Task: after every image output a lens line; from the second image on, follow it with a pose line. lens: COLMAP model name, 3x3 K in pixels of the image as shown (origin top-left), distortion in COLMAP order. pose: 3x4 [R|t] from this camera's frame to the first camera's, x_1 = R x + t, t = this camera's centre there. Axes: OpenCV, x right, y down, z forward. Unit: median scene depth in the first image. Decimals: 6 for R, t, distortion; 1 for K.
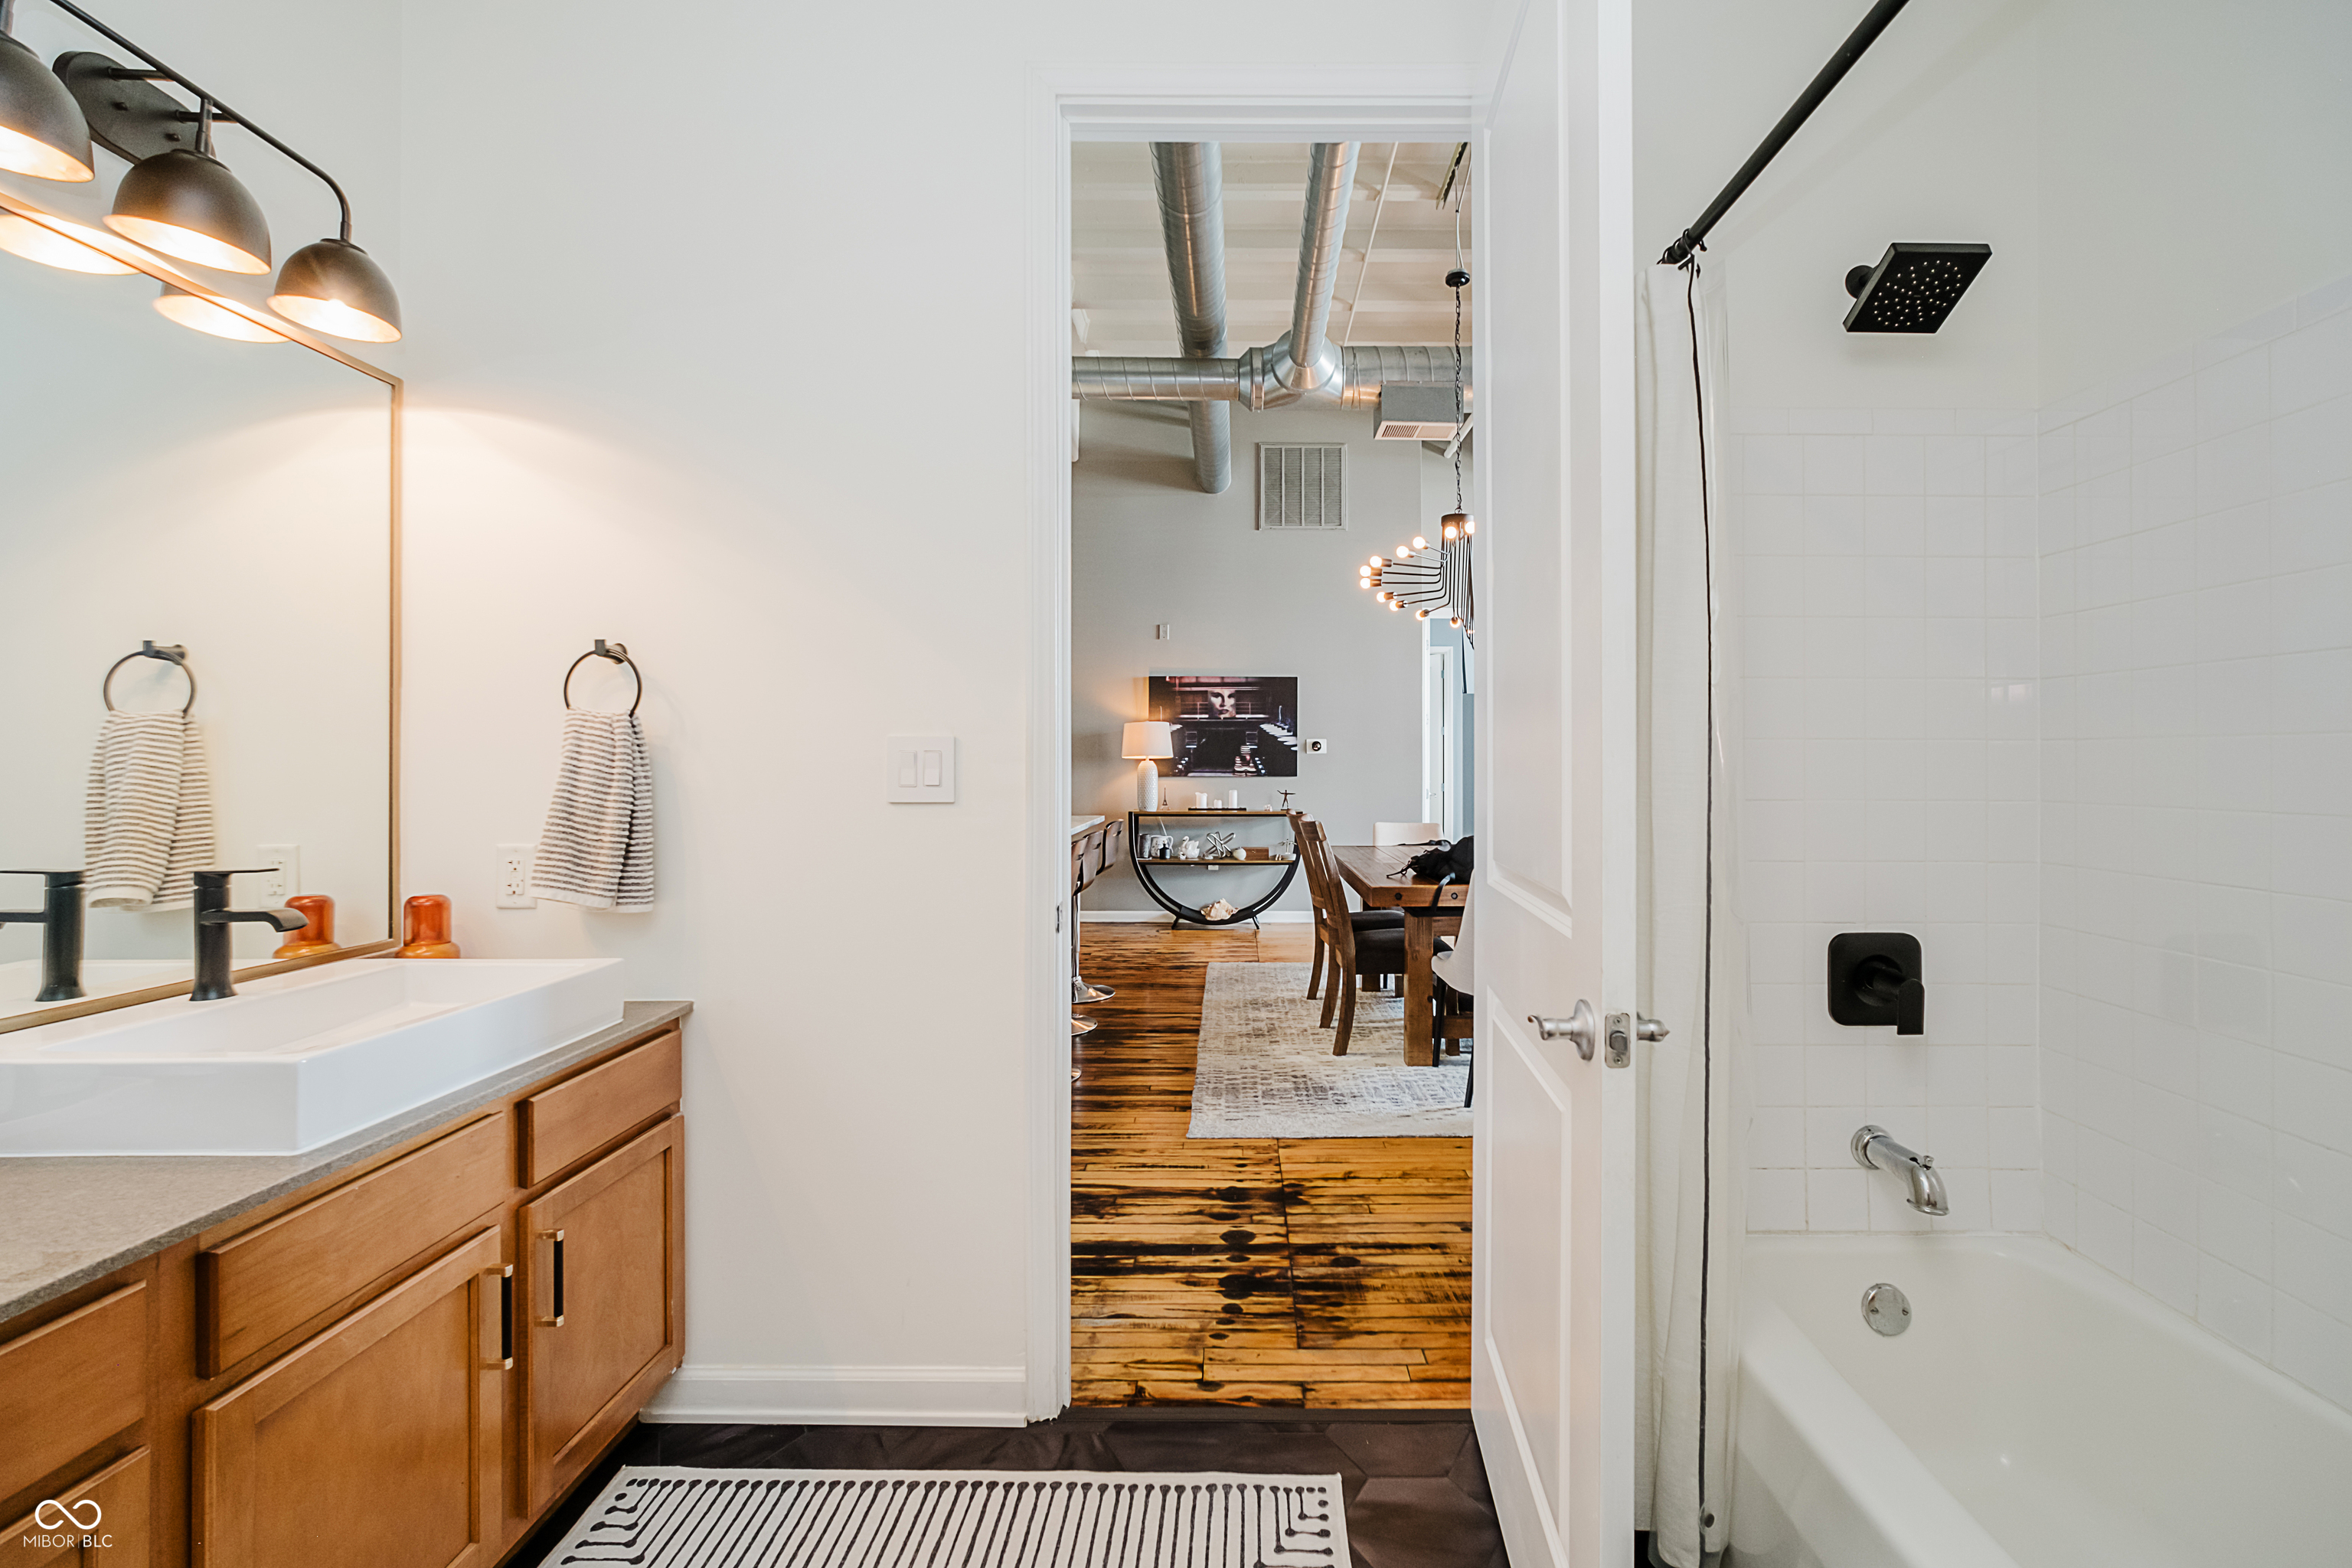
lens RADIAL K [[1108.2, 0, 1170.9], [0, 1108.2, 758.6], [0, 0, 1]] dist [-0.002538, -0.000088]
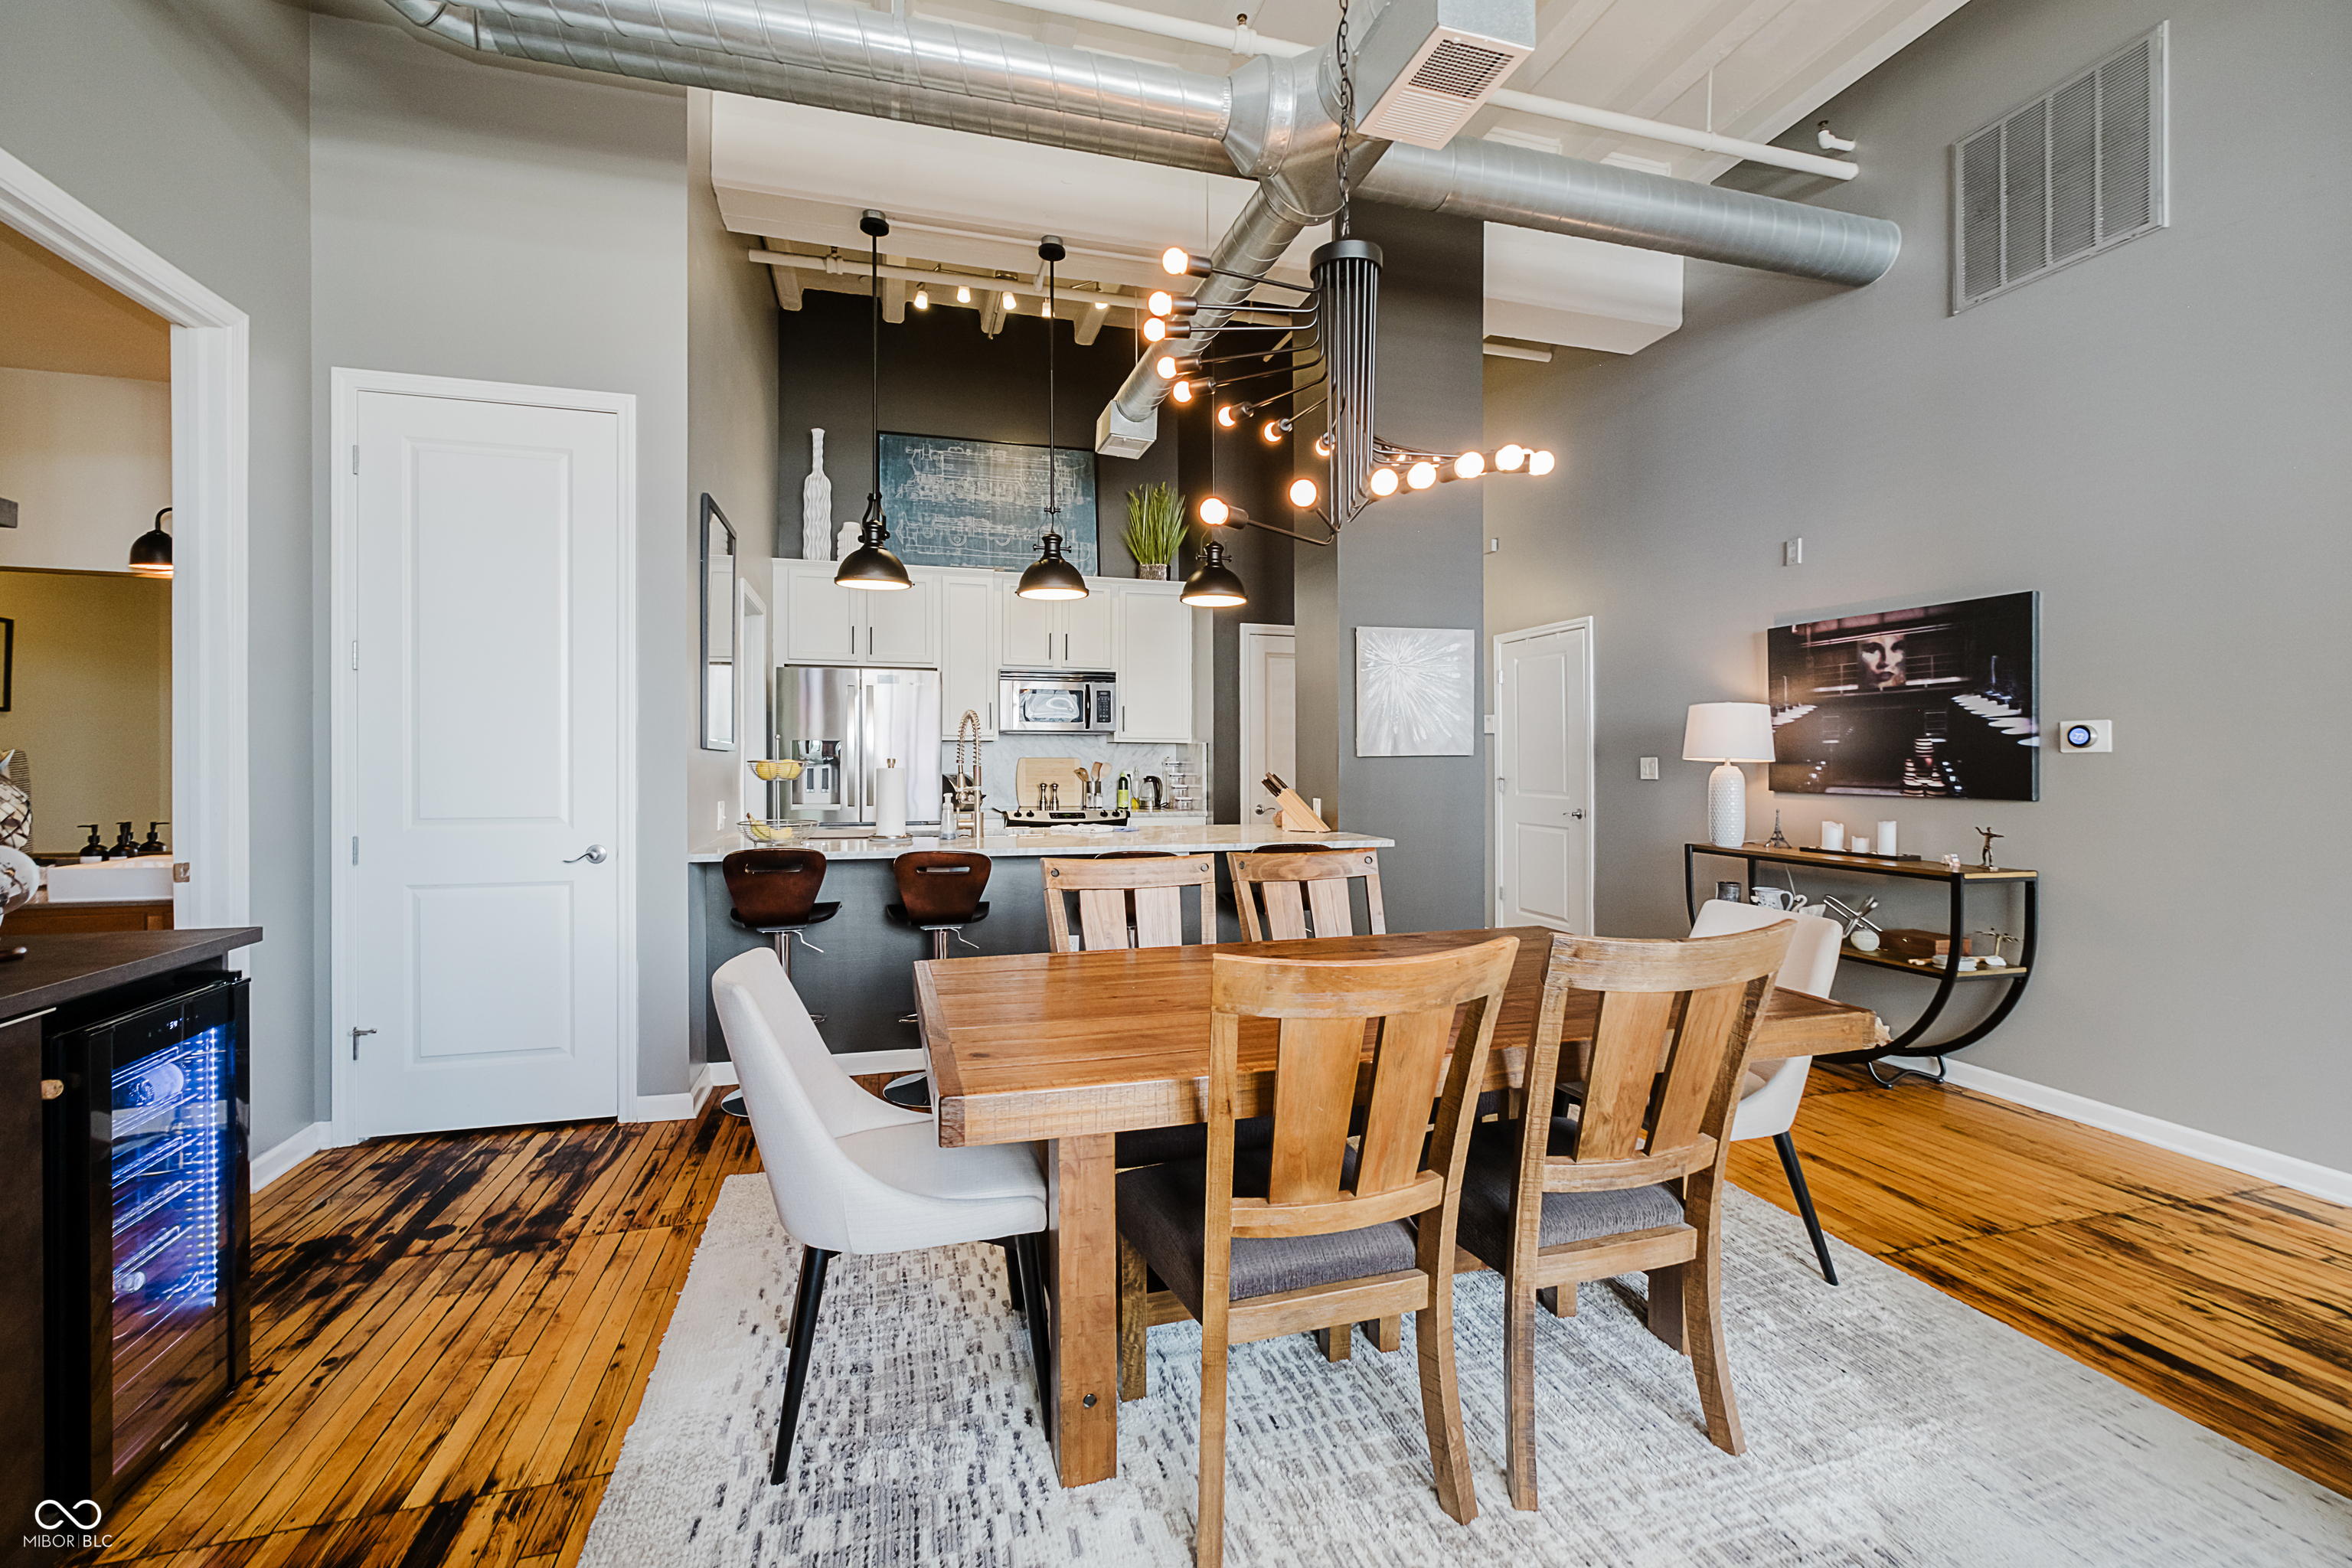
lens RADIAL K [[1002.4, 0, 1166.3], [0, 1002.4, 747.9], [0, 0, 1]] dist [-0.010154, 0.005922]
pose [[0.267447, -0.007936, -0.963540, 0.426531], [-0.001120, 0.999963, -0.008547, -0.002731], [0.963572, 0.003365, 0.267428, 0.528654]]
